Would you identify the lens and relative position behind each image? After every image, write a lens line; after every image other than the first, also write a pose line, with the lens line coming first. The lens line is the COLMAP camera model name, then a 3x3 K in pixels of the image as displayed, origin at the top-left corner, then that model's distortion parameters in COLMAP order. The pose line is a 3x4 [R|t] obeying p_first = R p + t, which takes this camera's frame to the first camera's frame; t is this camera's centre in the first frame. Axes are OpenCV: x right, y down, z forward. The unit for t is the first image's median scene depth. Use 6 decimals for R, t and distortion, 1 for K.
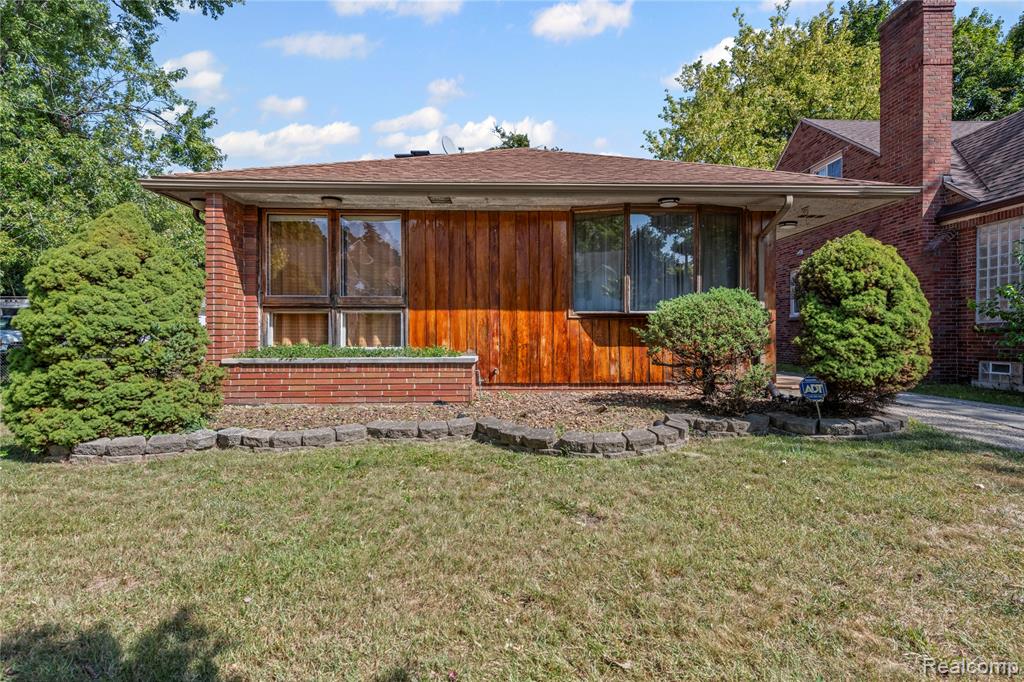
lens RADIAL K [[552.2, 0, 513.8], [0, 552.2, 344.0], [0, 0, 1]] dist [0.013573, -0.001599]
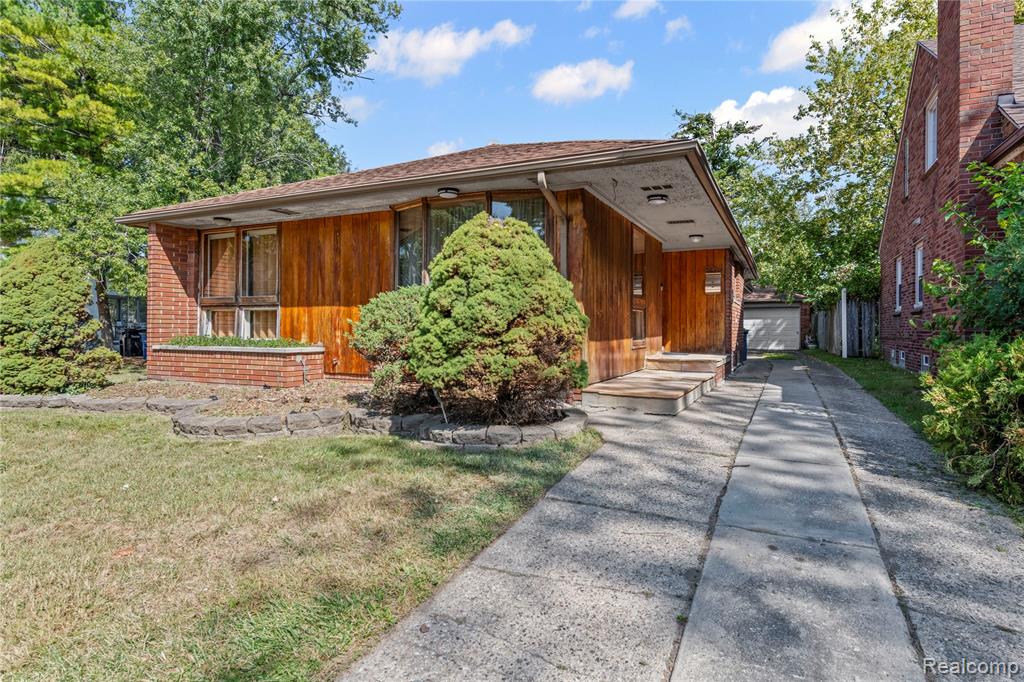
lens RADIAL K [[552.2, 0, 512.4], [0, 552.2, 331.9], [0, 0, 1]] dist [0.013573, -0.001599]
pose [[0.886430, 0.008466, -0.462785, 0.835667], [-0.013994, 0.999866, -0.008514, -0.006357], [0.462651, 0.014023, 0.886430, 0.198737]]
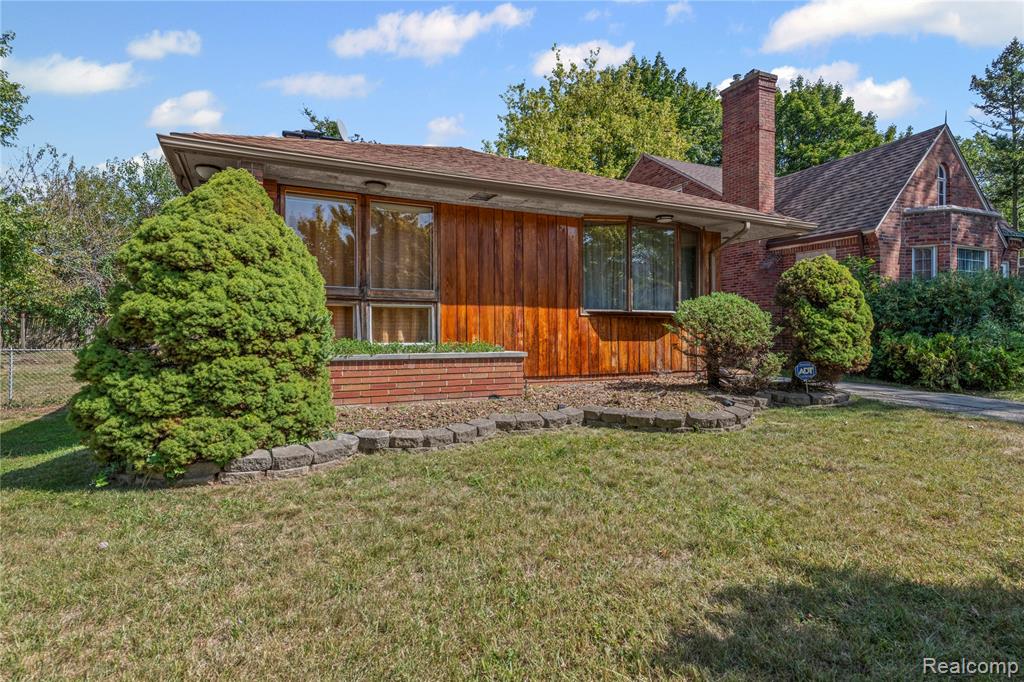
lens RADIAL K [[552.2, 0, 515.3], [0, 552.2, 338.5], [0, 0, 1]] dist [0.013573, -0.001599]
pose [[0.912256, -0.002414, 0.409614, -0.498834], [0.006289, 0.999947, -0.008111, 0.007509], [-0.409573, 0.009975, 0.912223, 0.056229]]
